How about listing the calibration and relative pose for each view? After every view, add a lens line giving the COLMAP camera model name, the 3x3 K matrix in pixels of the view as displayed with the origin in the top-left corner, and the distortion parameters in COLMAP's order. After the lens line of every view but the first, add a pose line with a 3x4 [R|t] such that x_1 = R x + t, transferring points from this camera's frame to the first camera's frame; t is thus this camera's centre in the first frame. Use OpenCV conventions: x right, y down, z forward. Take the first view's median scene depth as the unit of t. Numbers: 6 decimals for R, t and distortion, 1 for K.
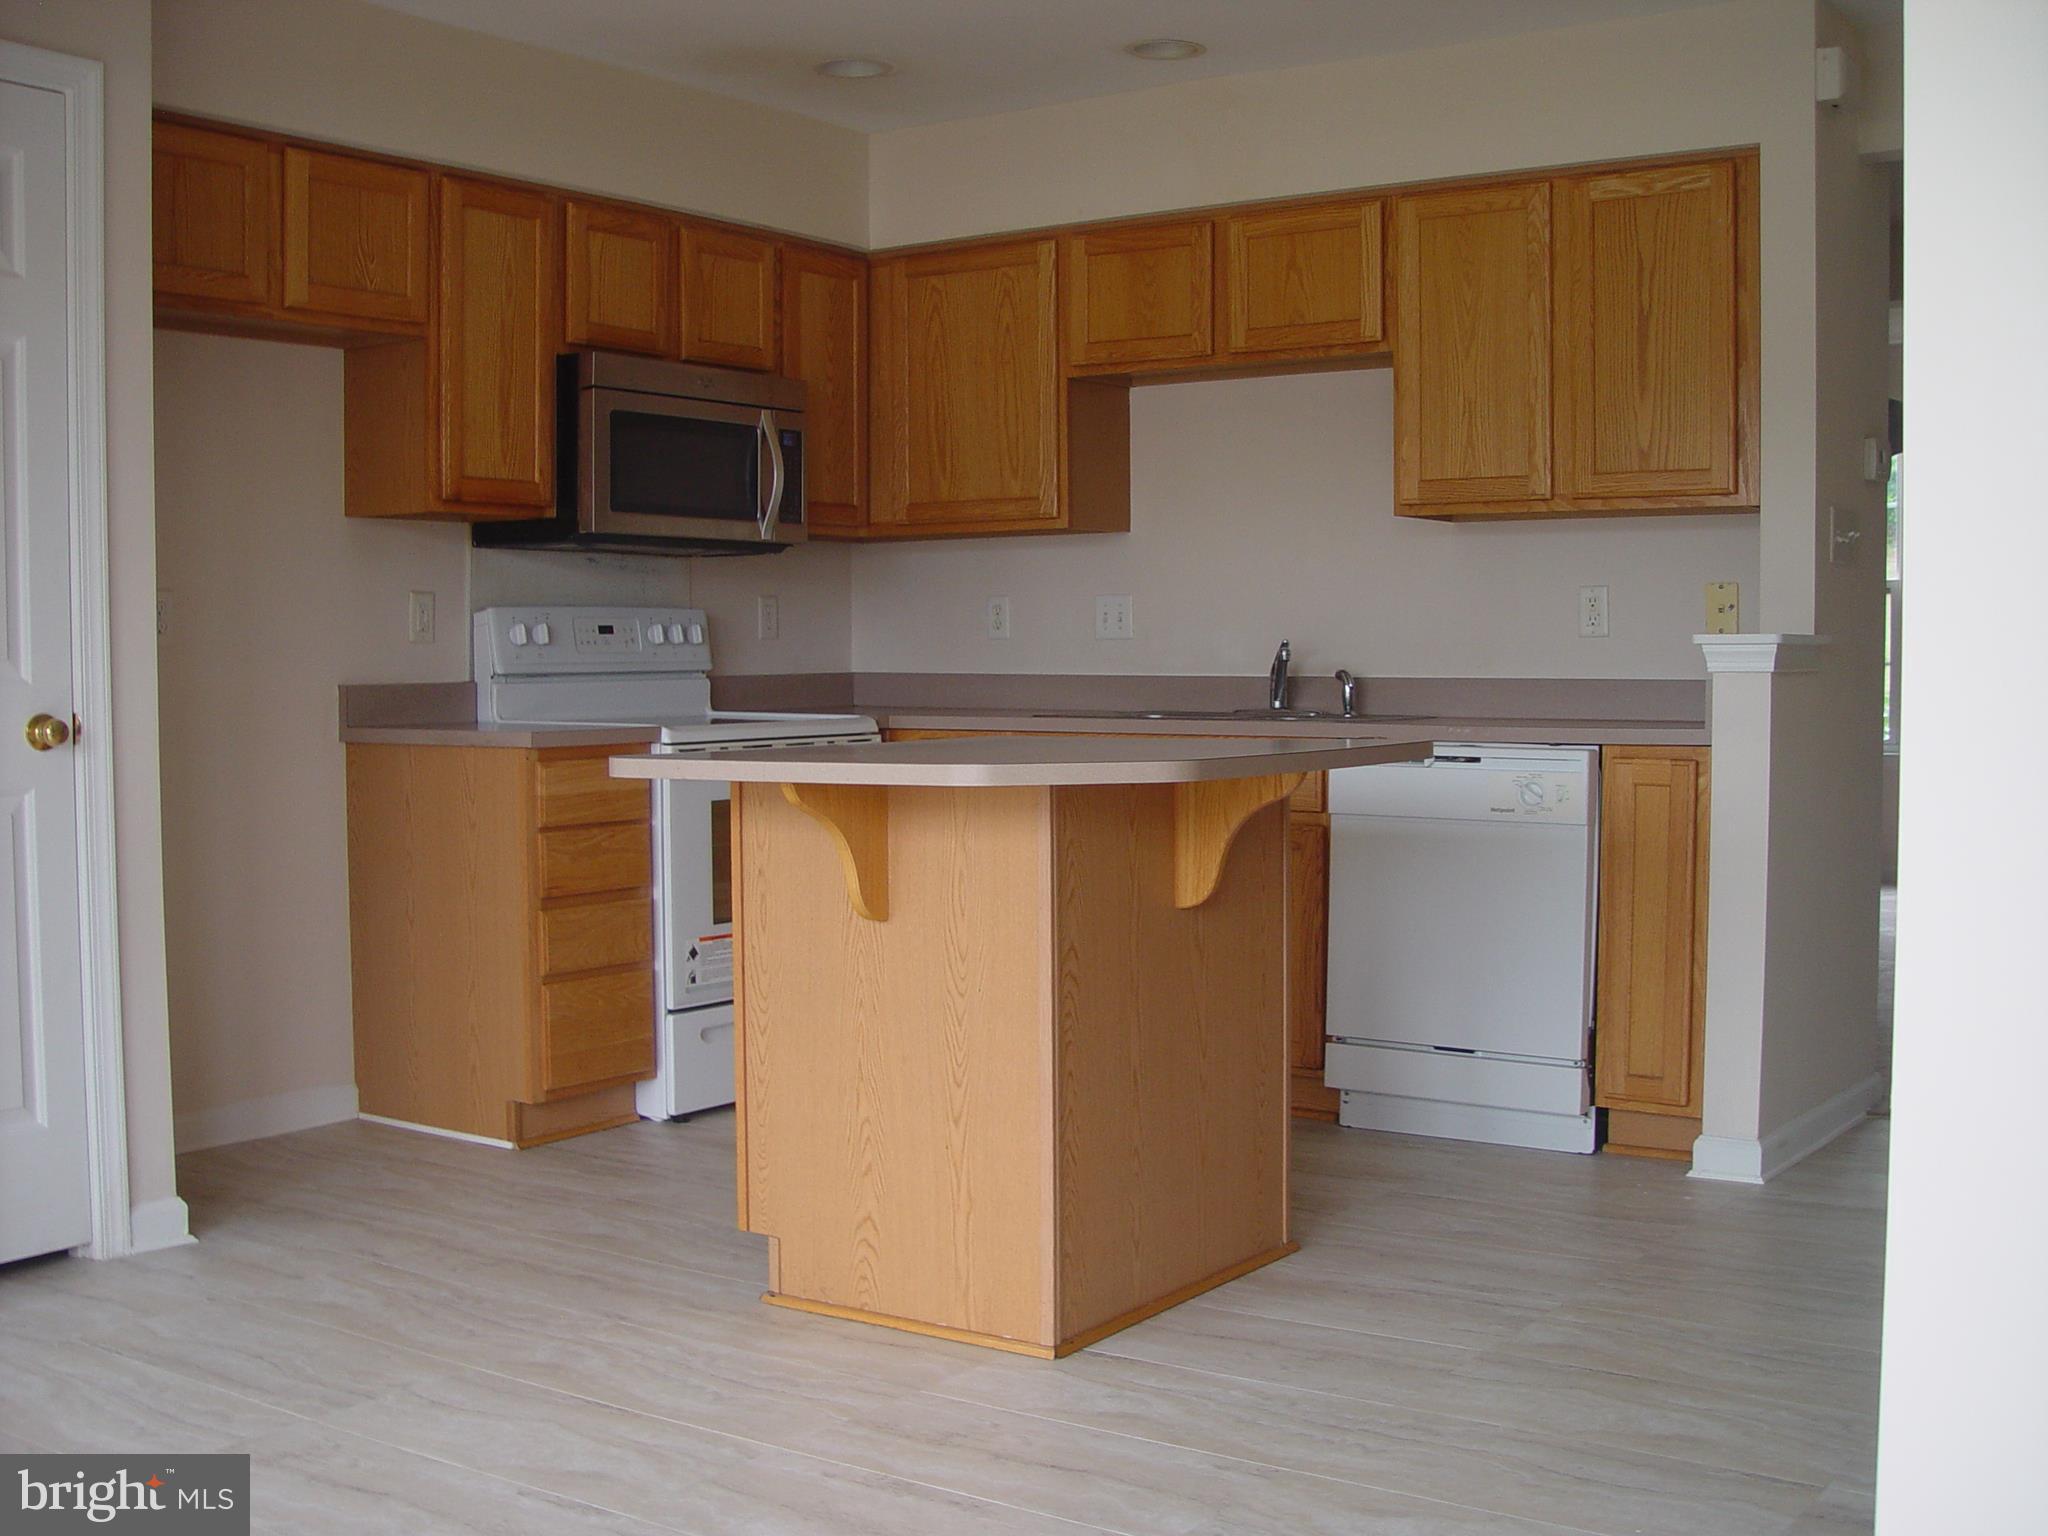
lens RADIAL K [[2326.4, 0, 987.6], [0, 2326.4, 807.3], [0, 0, 1]] dist [-0.204837, 0.225962]
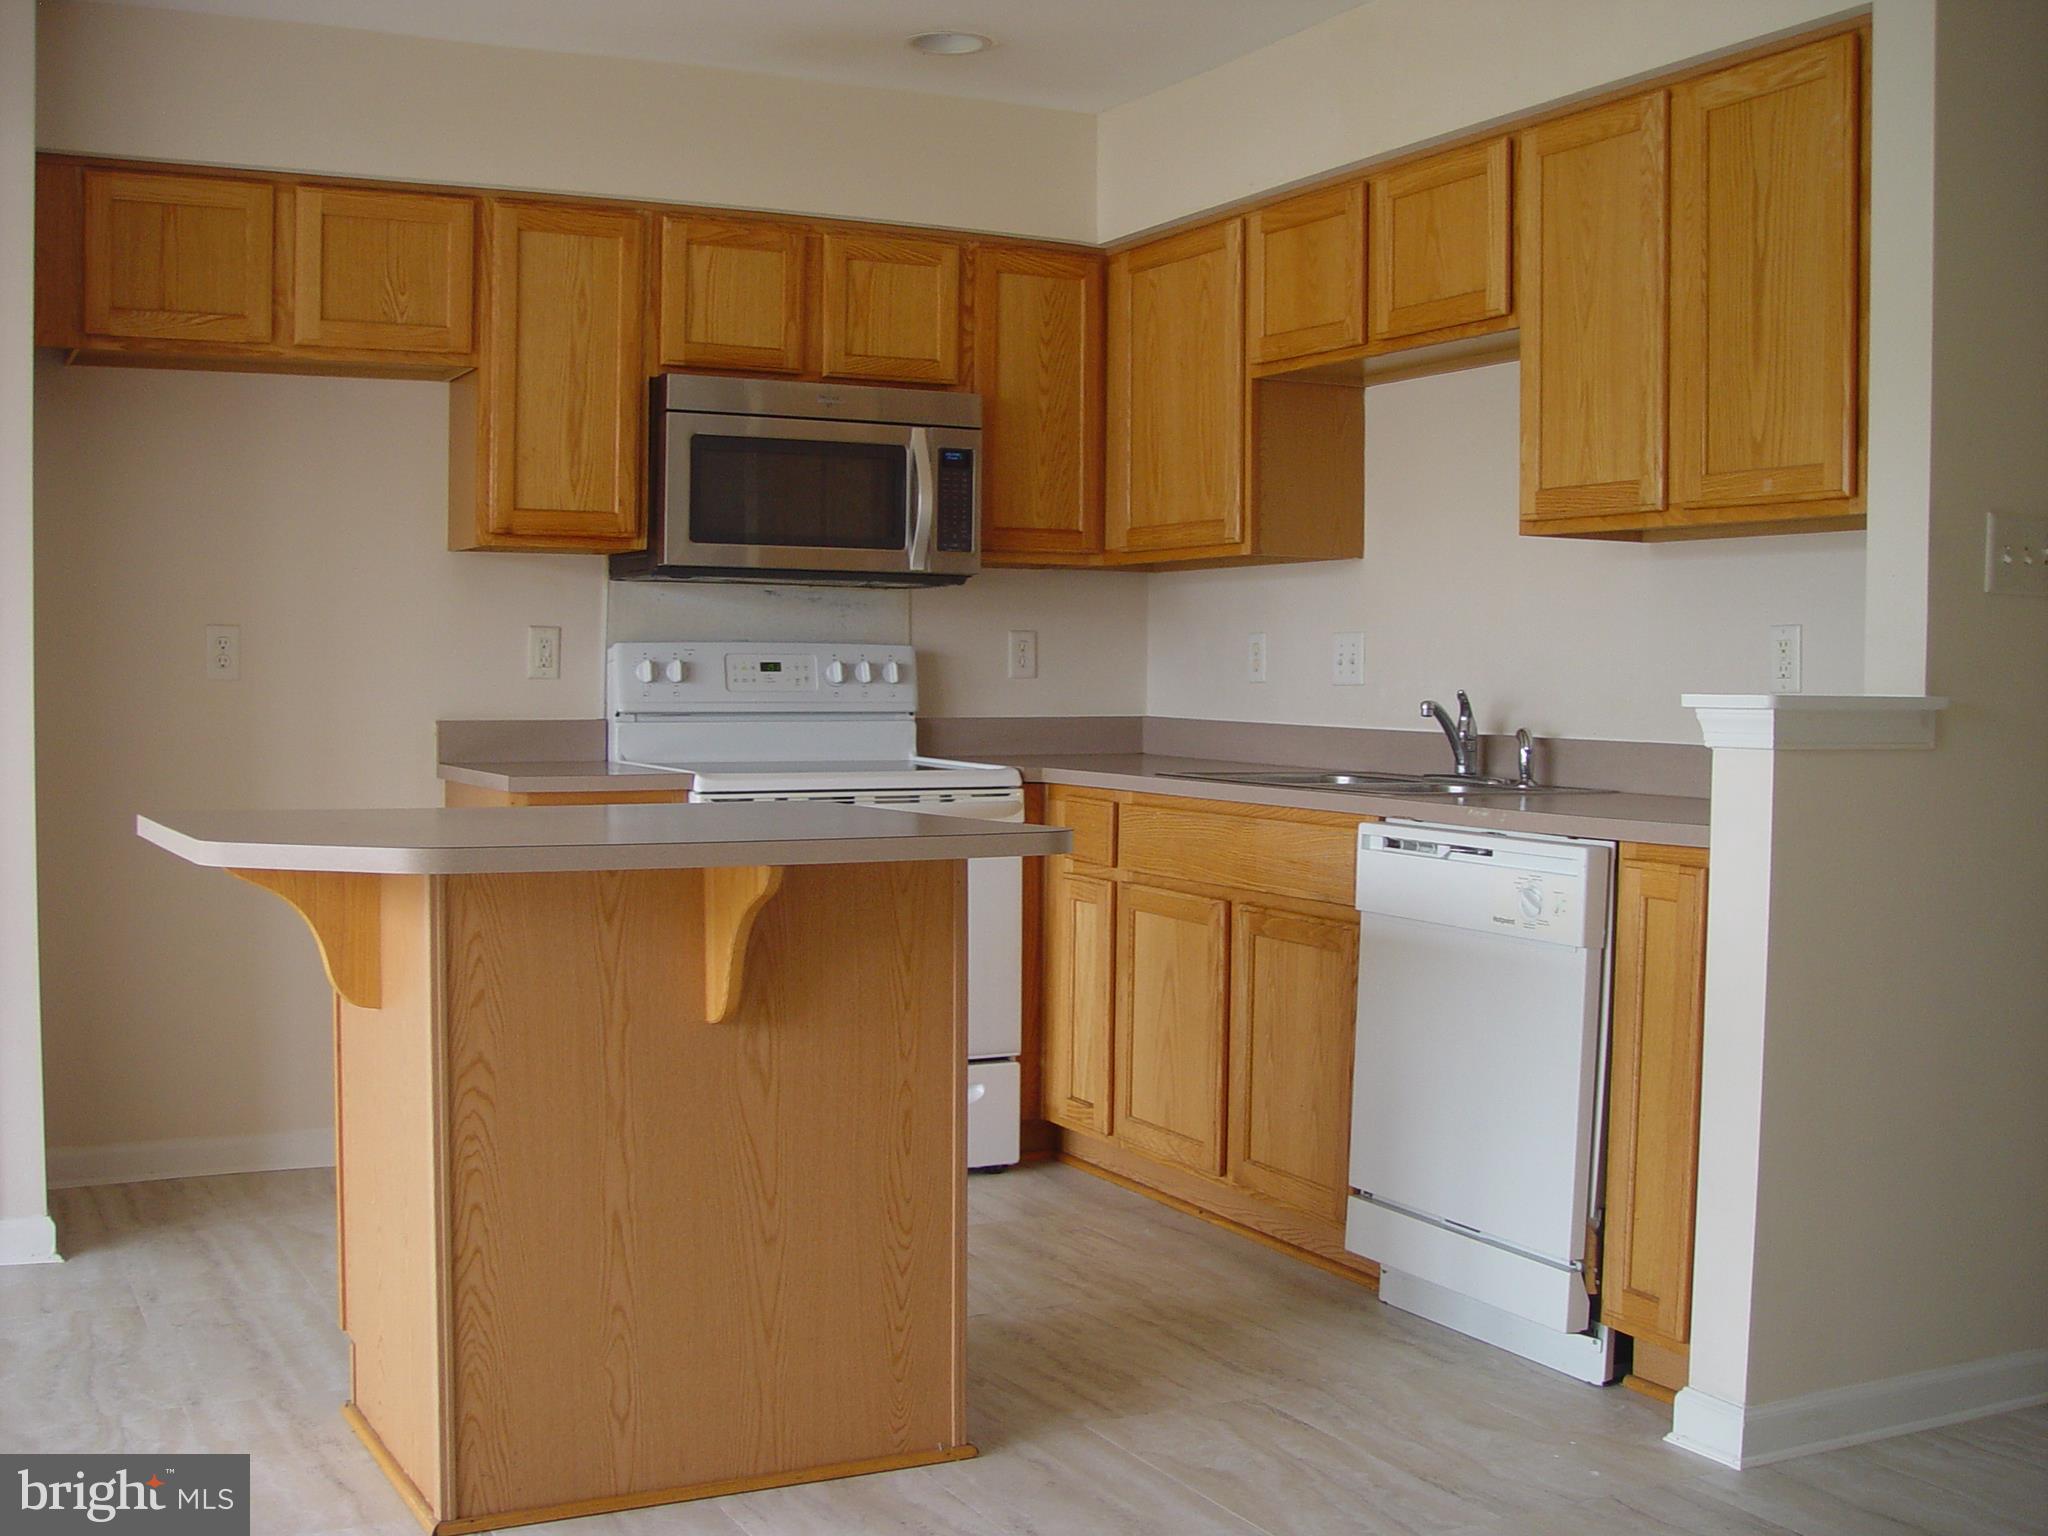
lens RADIAL K [[2326.4, 0, 987.6], [0, 2326.4, 807.3], [0, 0, 1]] dist [-0.204837, 0.225962]
pose [[0.884933, 0.039270, -0.464060, 0.387194], [-0.043962, 0.999033, 0.000709, -0.026636], [0.463639, 0.019774, 0.885804, 0.225444]]
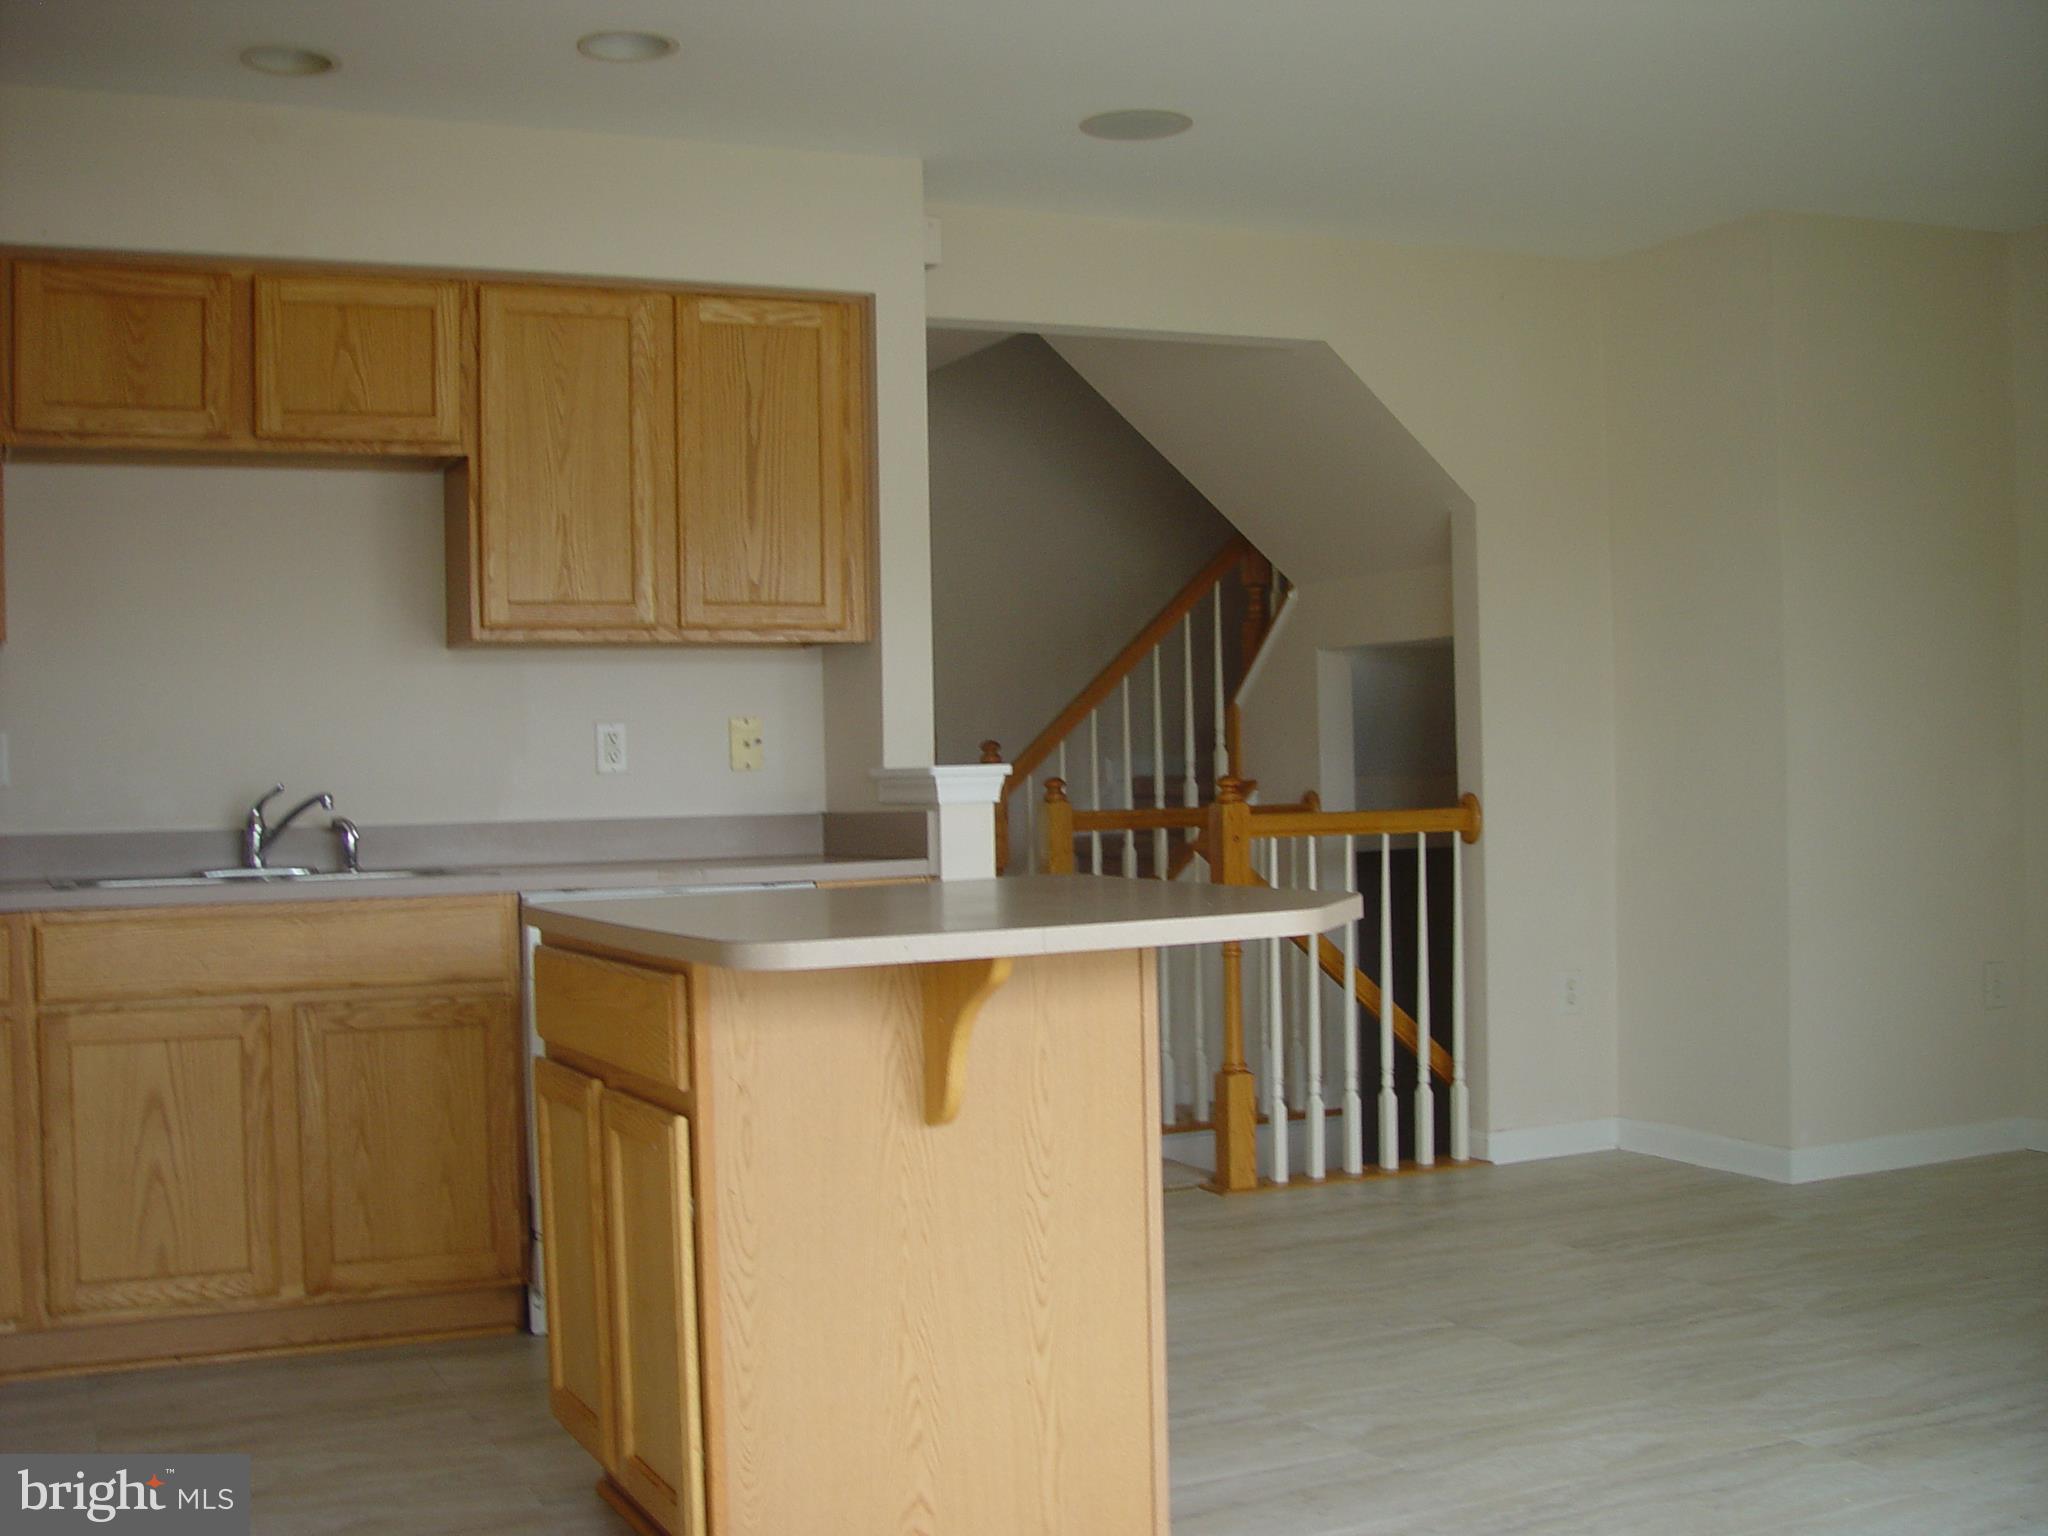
lens RADIAL K [[2326.4, 0, 987.6], [0, 2326.4, 807.3], [0, 0, 1]] dist [-0.204837, 0.225962]
pose [[0.500096, -0.018948, 0.865763, -0.496703], [0.075753, 0.996885, -0.021940, -0.028175], [-0.862650, 0.076556, 0.499973, 0.395641]]
